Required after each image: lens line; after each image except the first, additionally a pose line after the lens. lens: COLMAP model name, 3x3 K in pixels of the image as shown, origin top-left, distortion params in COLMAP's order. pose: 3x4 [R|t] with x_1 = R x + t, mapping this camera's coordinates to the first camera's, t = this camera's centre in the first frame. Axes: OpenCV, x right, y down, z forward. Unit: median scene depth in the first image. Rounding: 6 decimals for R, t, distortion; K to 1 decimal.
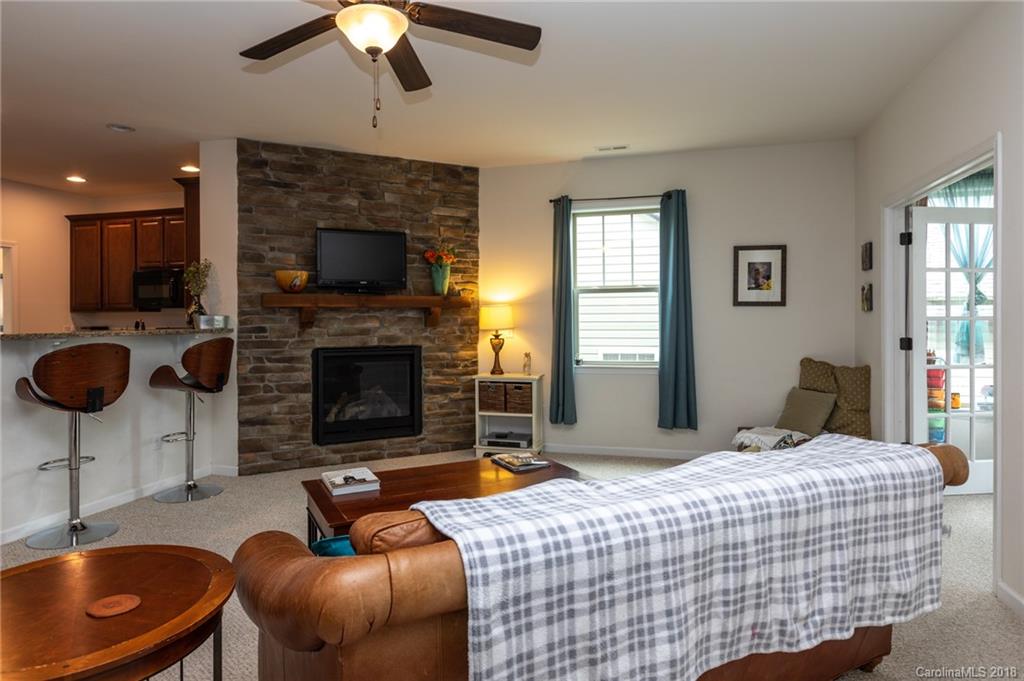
lens RADIAL K [[600.3, 0, 511.4], [0, 600.3, 323.7], [0, 0, 1]] dist [0.001615, -0.000041]
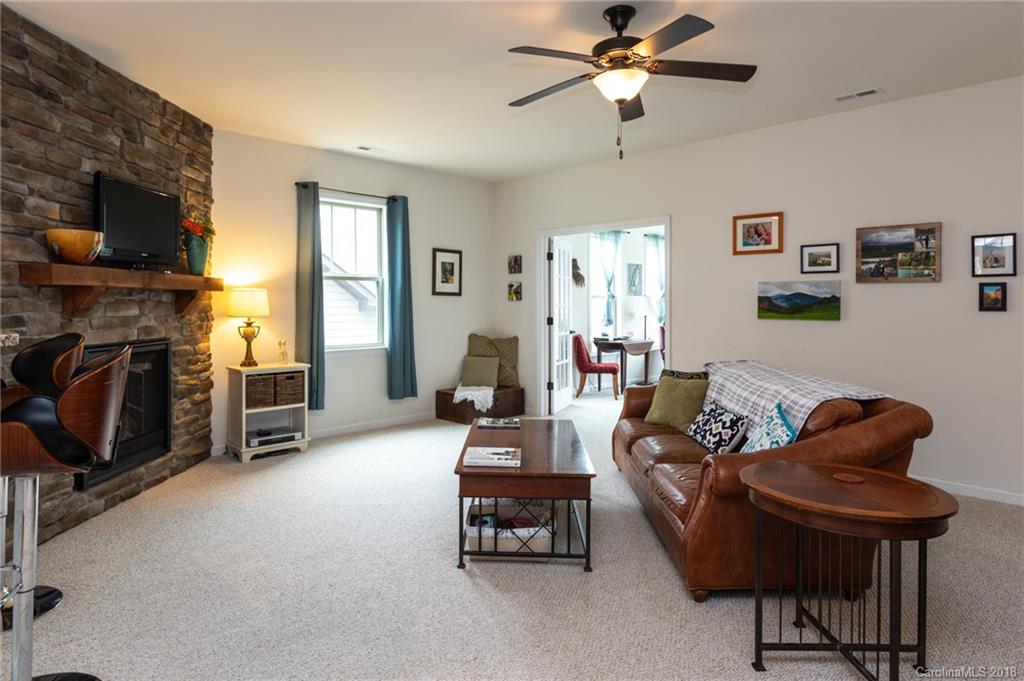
lens RADIAL K [[590.3, 0, 507.5], [0, 590.3, 304.4], [0, 0, 1]] dist [-0.001920, -0.001157]
pose [[0.493676, 0.003622, 0.869638, -0.635484], [0.002420, 0.999982, -0.005539, -0.002438], [-0.869642, 0.004839, 0.493659, 0.247218]]
